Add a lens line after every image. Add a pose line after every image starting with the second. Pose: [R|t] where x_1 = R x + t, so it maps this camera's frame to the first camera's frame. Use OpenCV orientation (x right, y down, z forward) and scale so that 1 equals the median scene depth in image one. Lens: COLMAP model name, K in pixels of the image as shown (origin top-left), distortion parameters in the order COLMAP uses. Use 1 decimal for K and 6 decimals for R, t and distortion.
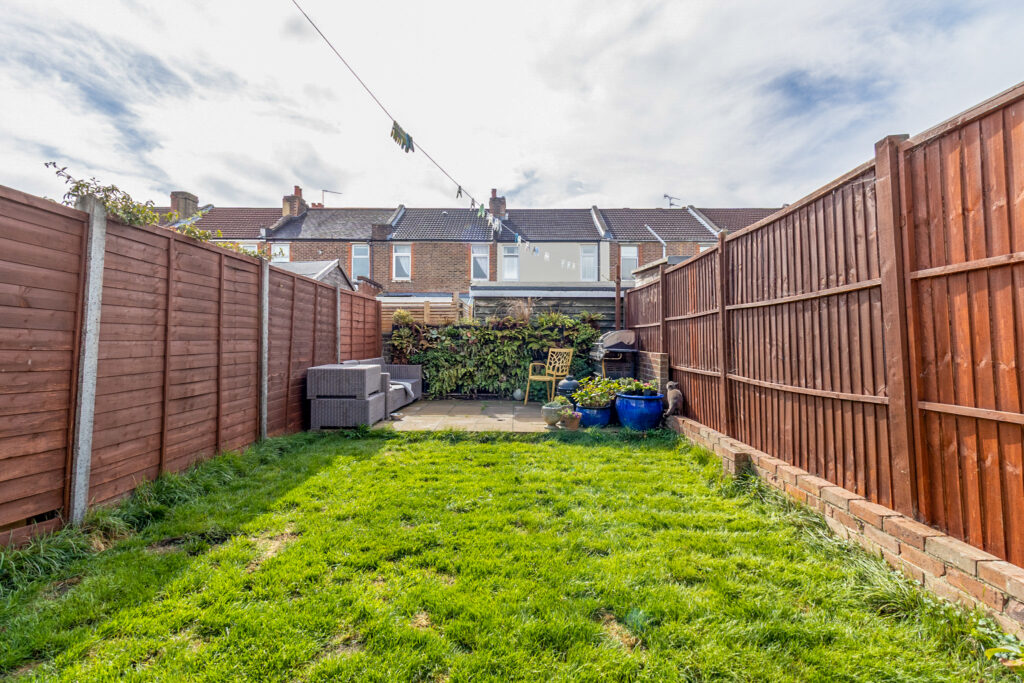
lens RADIAL K [[463.6, 0, 514.0], [0, 463.6, 334.3], [0, 0, 1]] dist [0.003342, 0.000385]
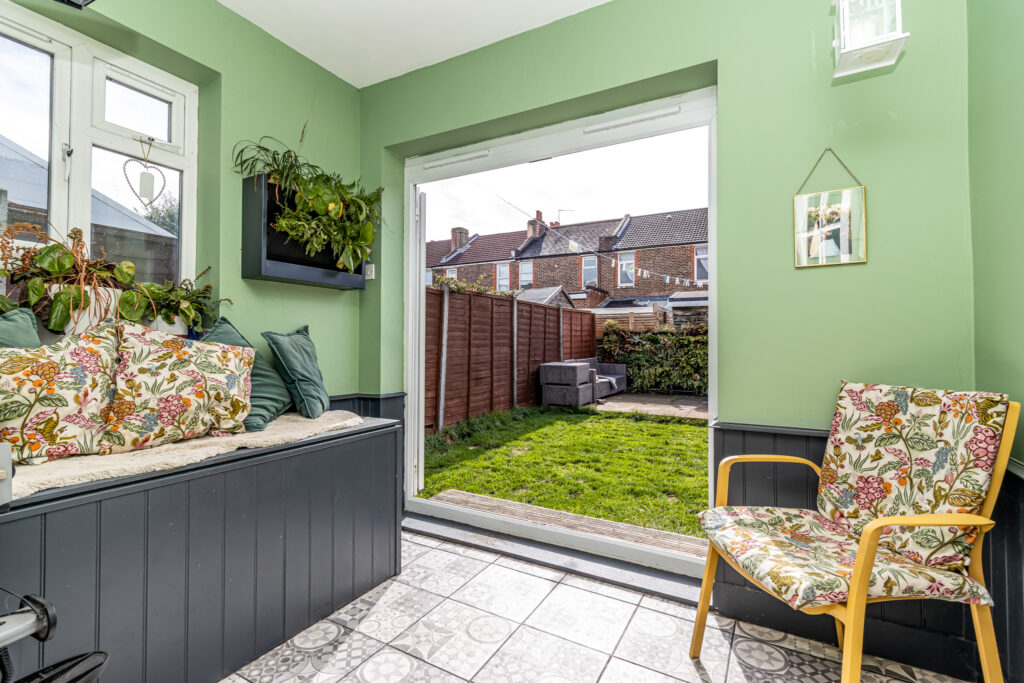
lens RADIAL K [[463.6, 0, 510.9], [0, 463.6, 338.6], [0, 0, 1]] dist [0.003342, 0.000385]
pose [[0.876412, -0.004807, -0.481537, 0.161914], [0.009501, 0.999928, 0.007309, -0.018446], [0.481468, -0.010981, 0.876395, -0.298888]]
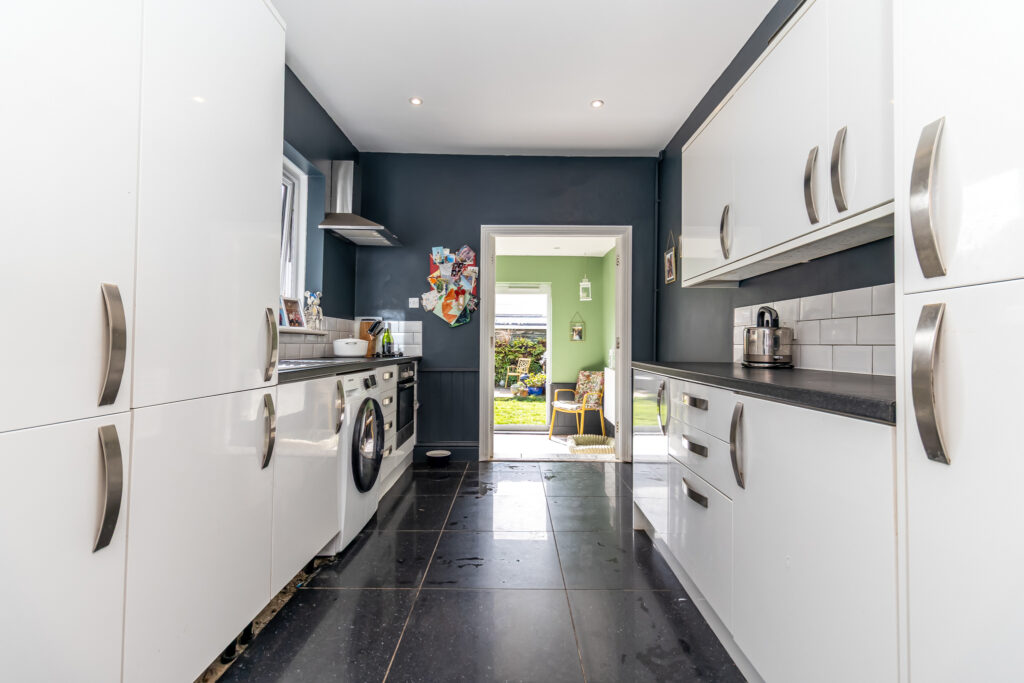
lens RADIAL K [[463.6, 0, 513.0], [0, 463.6, 339.2], [0, 0, 1]] dist [0.003342, 0.000385]
pose [[0.999950, 0.003625, 0.009283, 0.041848], [-0.003676, 0.999978, 0.005450, -0.065737], [-0.009263, -0.005484, 0.999942, -1.014057]]
